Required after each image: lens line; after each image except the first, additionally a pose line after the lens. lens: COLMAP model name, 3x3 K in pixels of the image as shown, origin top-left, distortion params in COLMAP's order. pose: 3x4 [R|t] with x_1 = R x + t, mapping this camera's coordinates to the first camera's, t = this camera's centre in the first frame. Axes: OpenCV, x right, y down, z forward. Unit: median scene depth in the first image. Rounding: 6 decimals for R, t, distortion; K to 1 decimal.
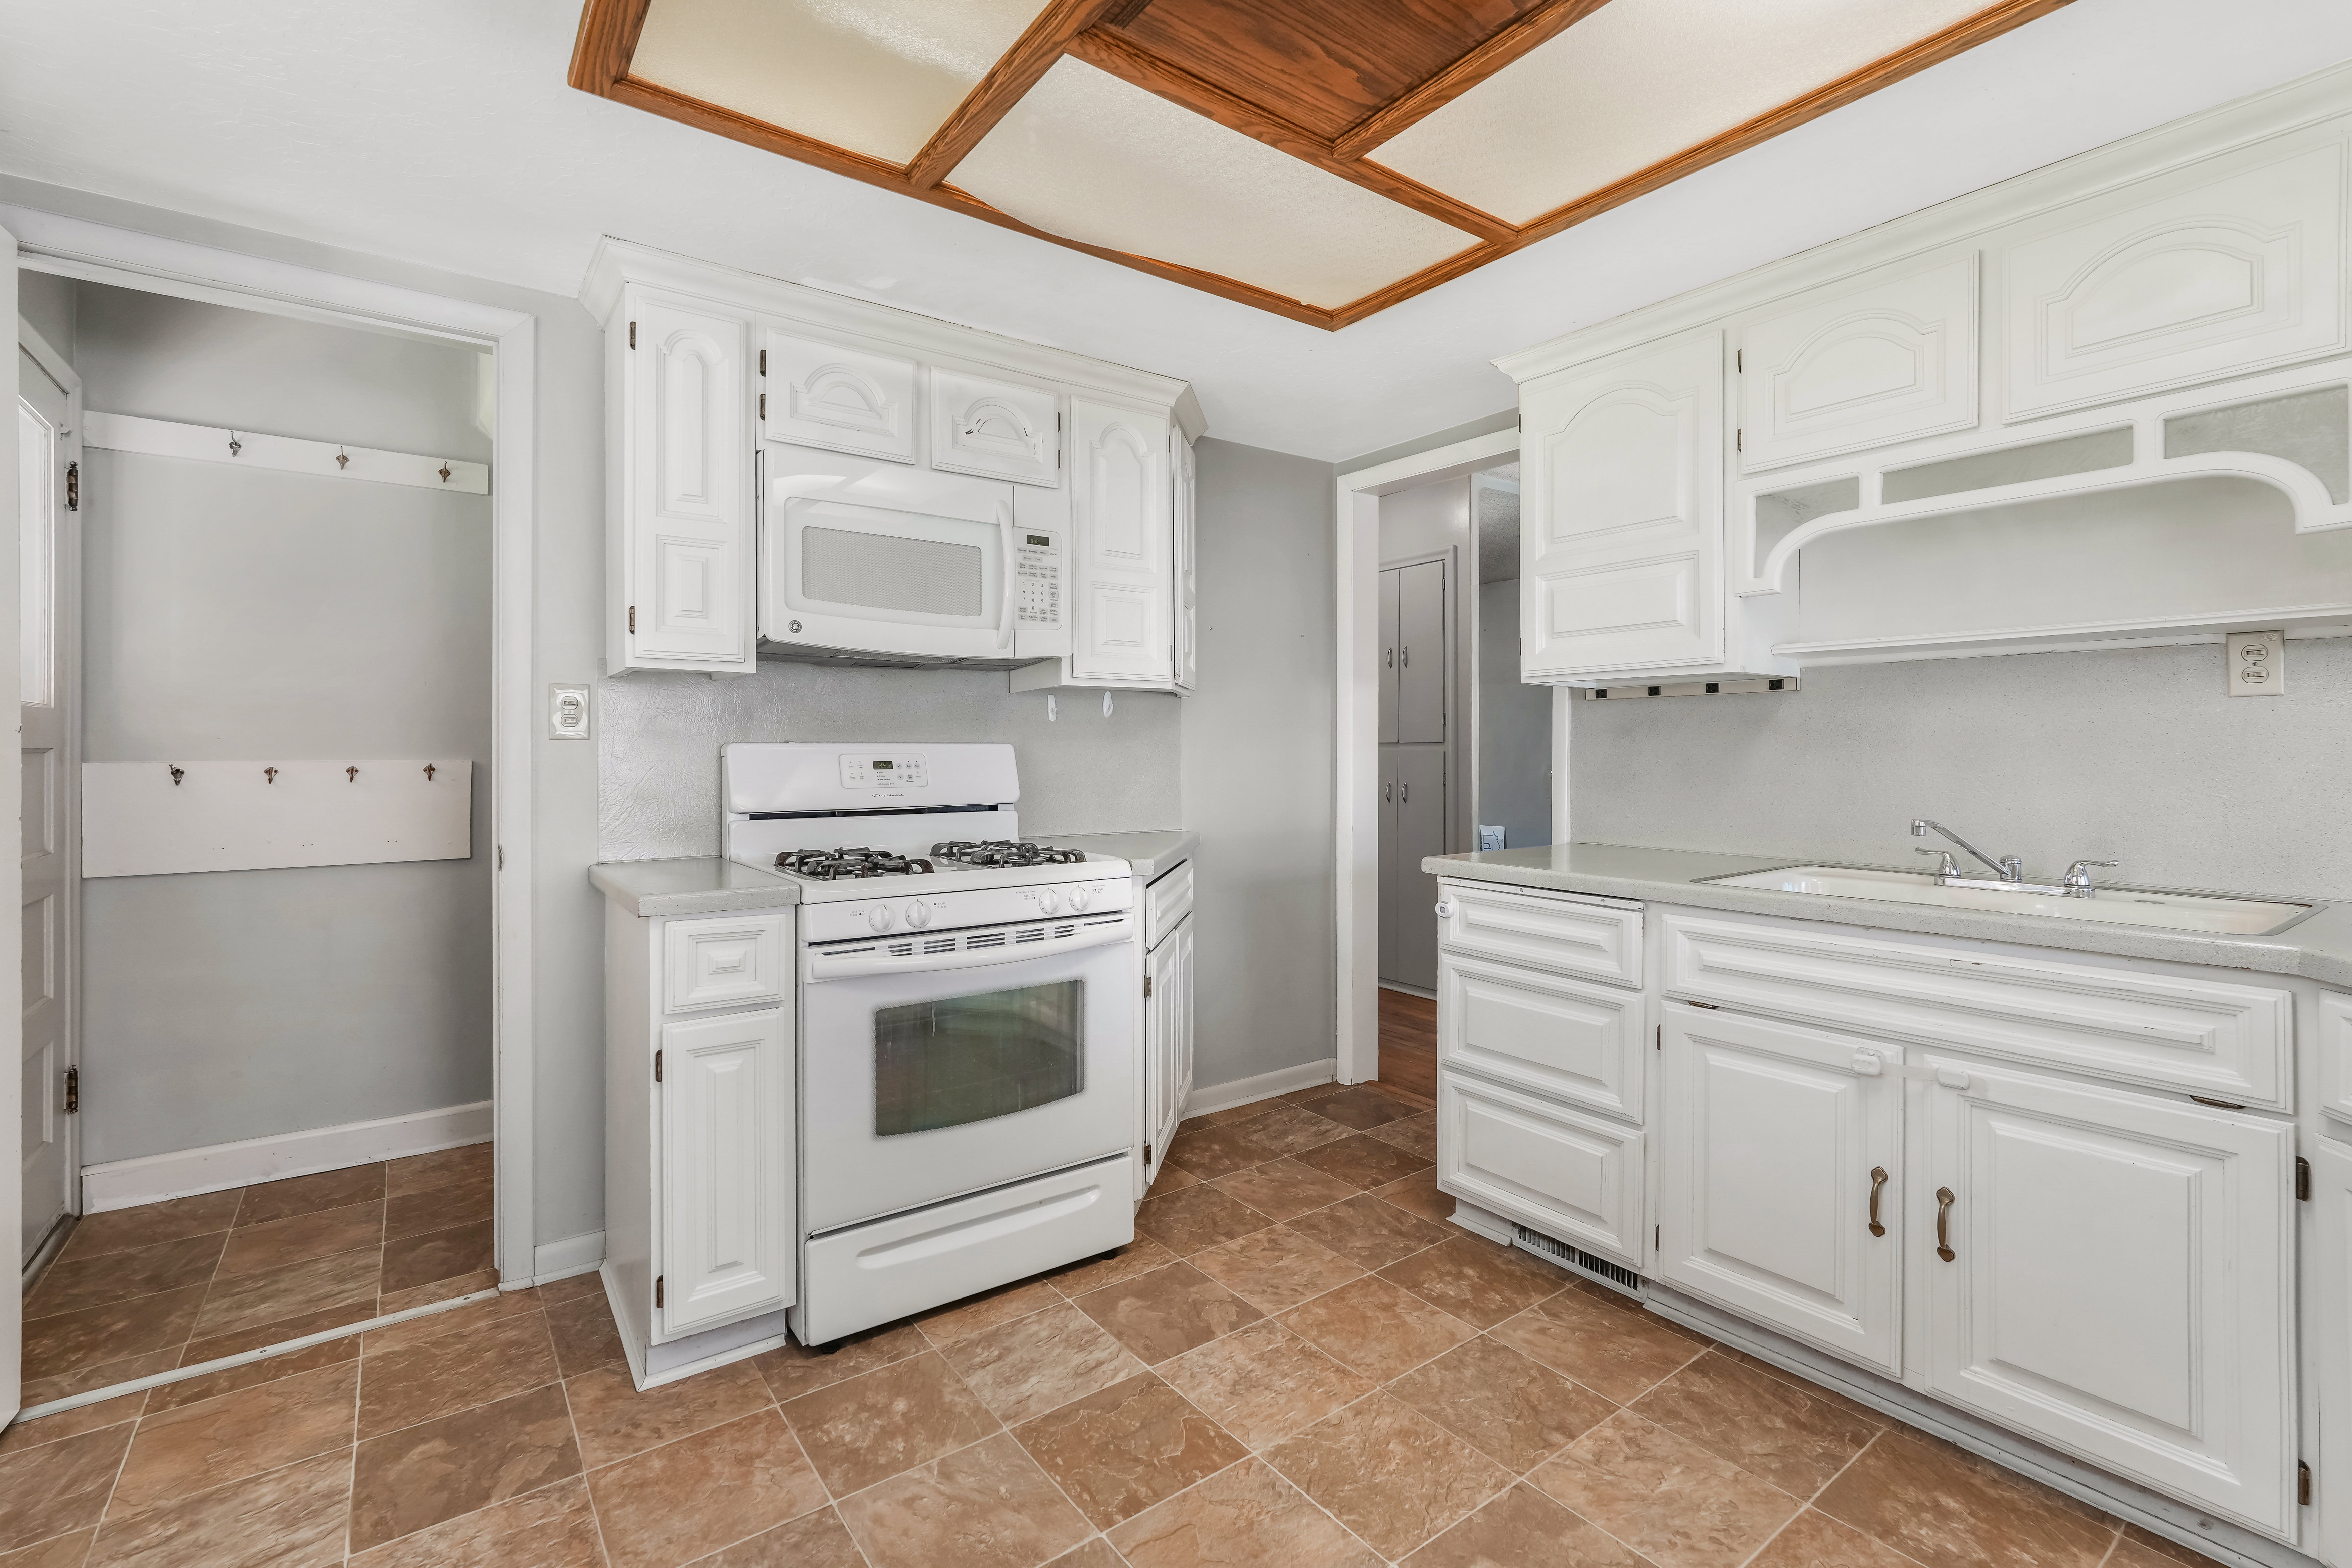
lens RADIAL K [[1046.9, 0, 1176.0], [0, 1046.9, 765.5], [0, 0, 1]] dist [-0.009261, 0.003490]
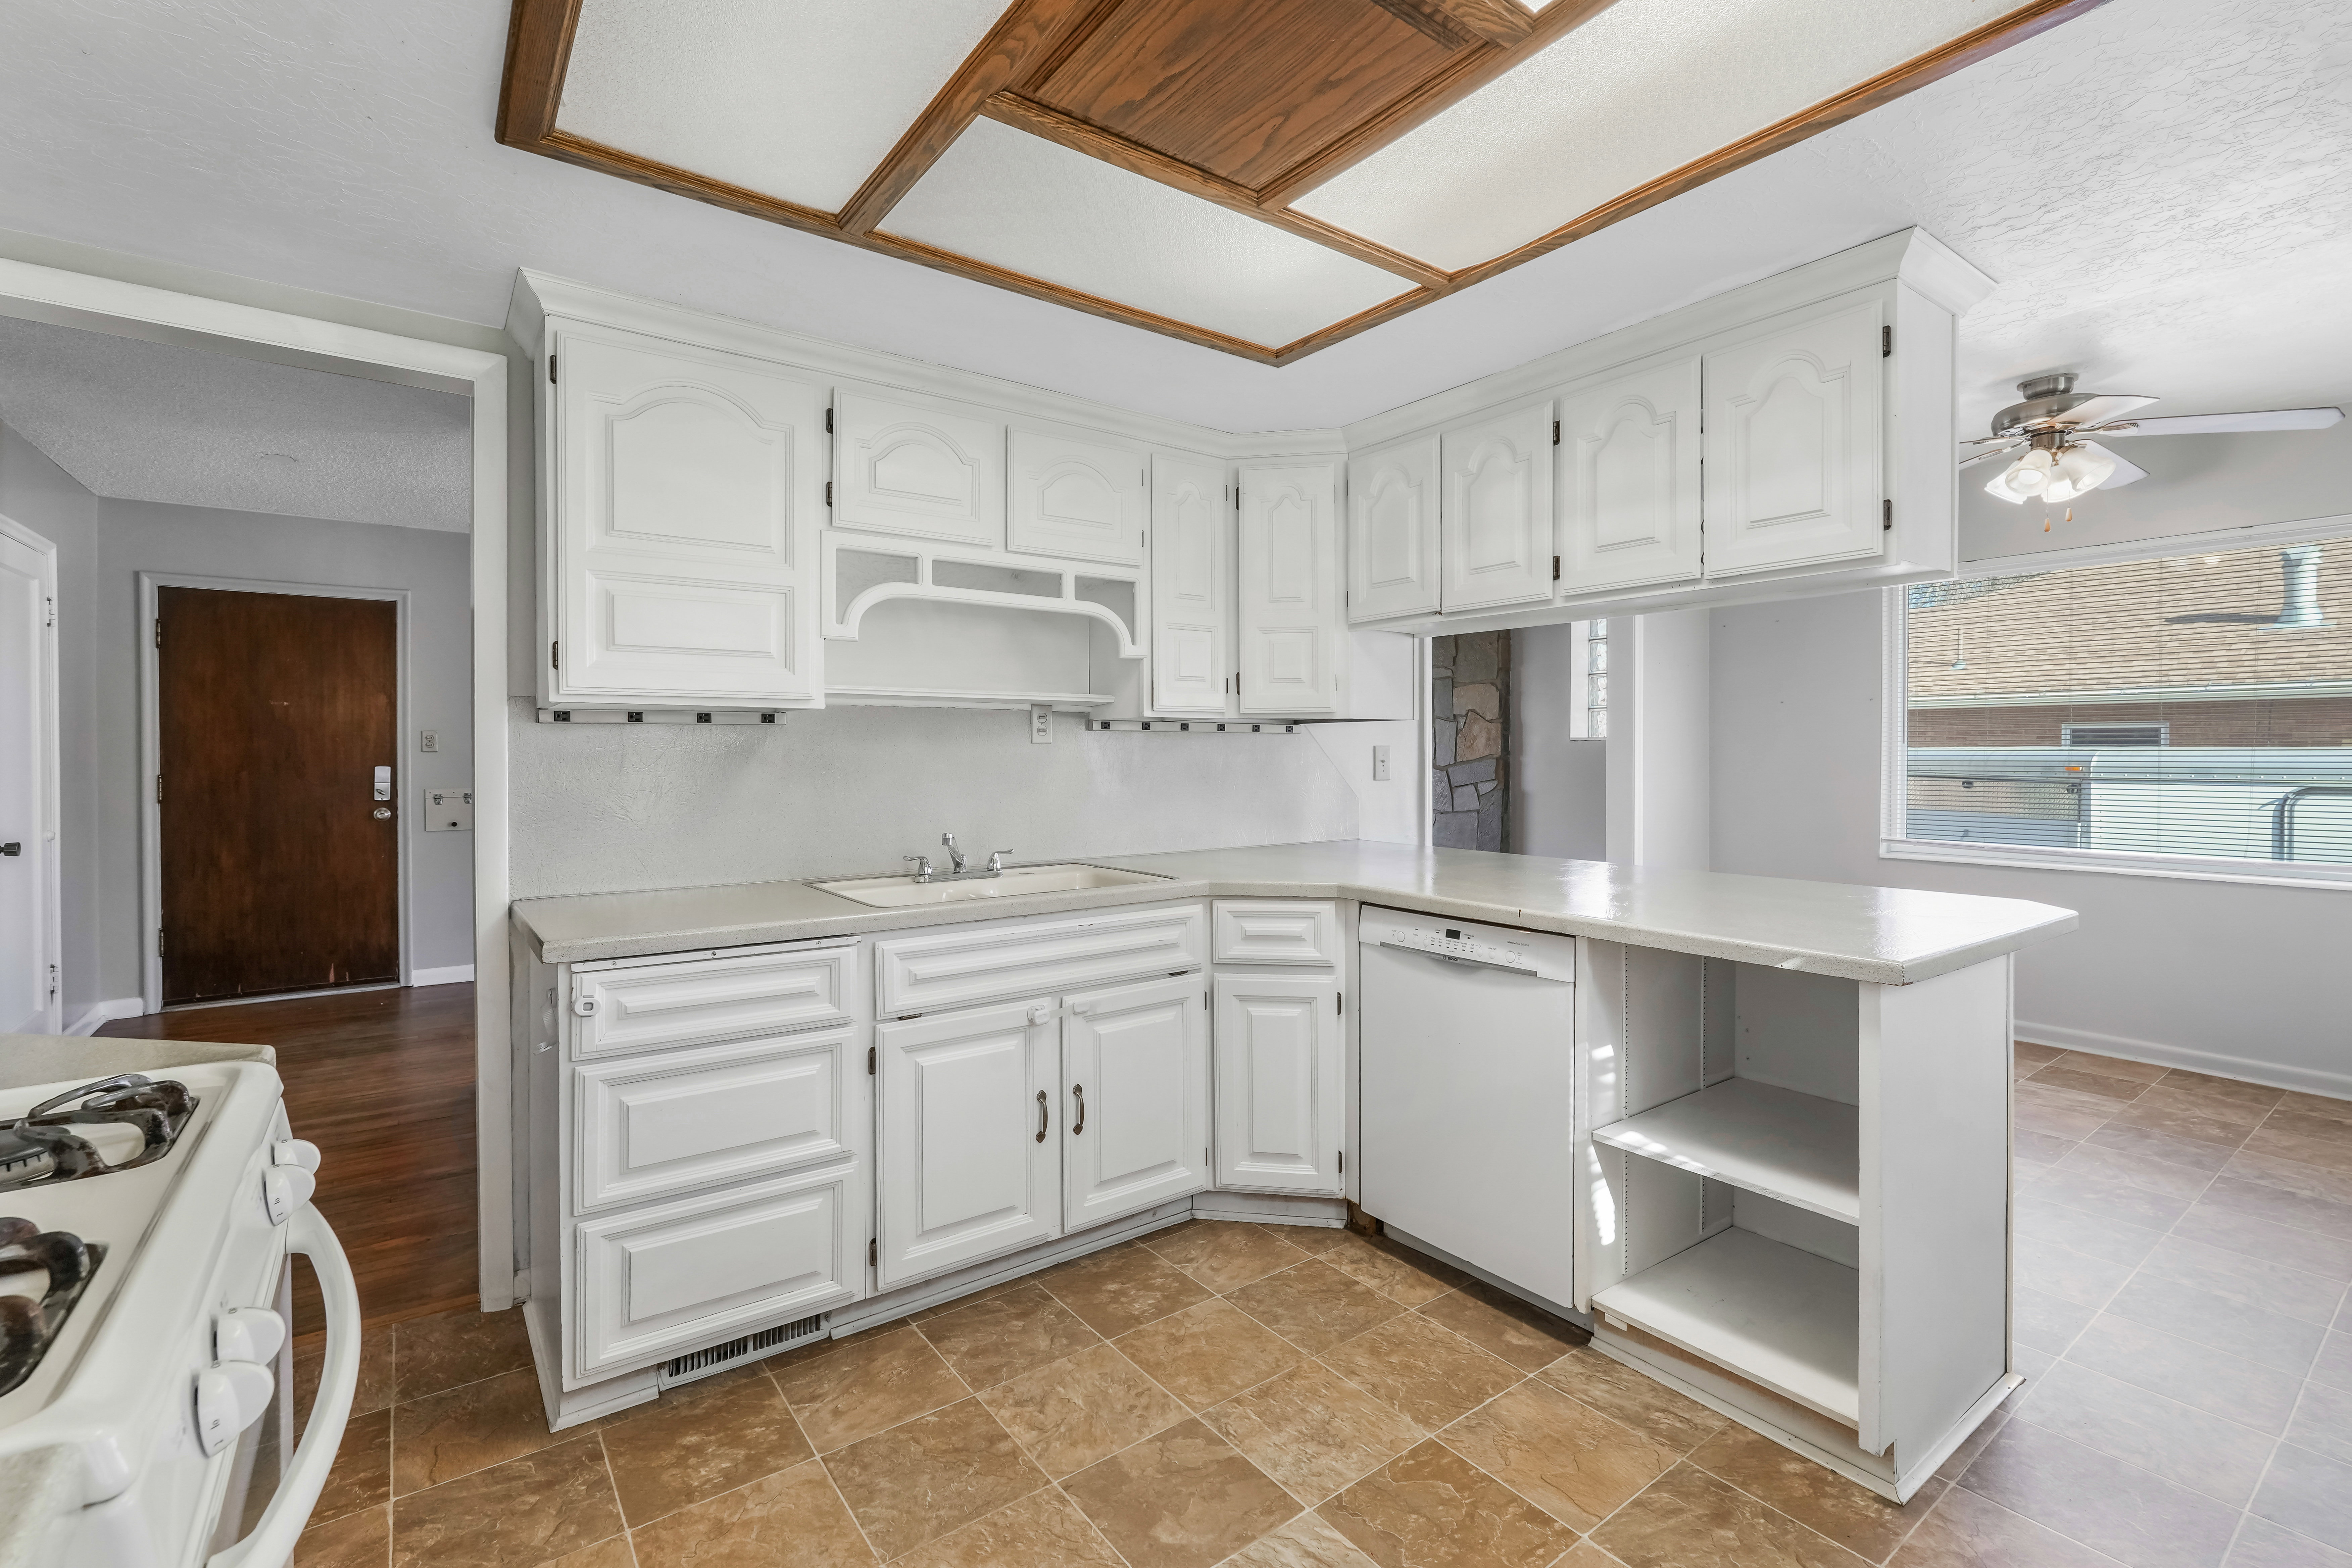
lens RADIAL K [[1046.9, 0, 1158.2], [0, 1046.9, 768.6], [0, 0, 1]] dist [-0.009261, 0.003490]
pose [[0.011589, -0.009692, 0.999886, -0.534154], [0.018038, 0.999792, 0.009482, -0.032889], [-0.999770, 0.017926, 0.011761, 0.653246]]
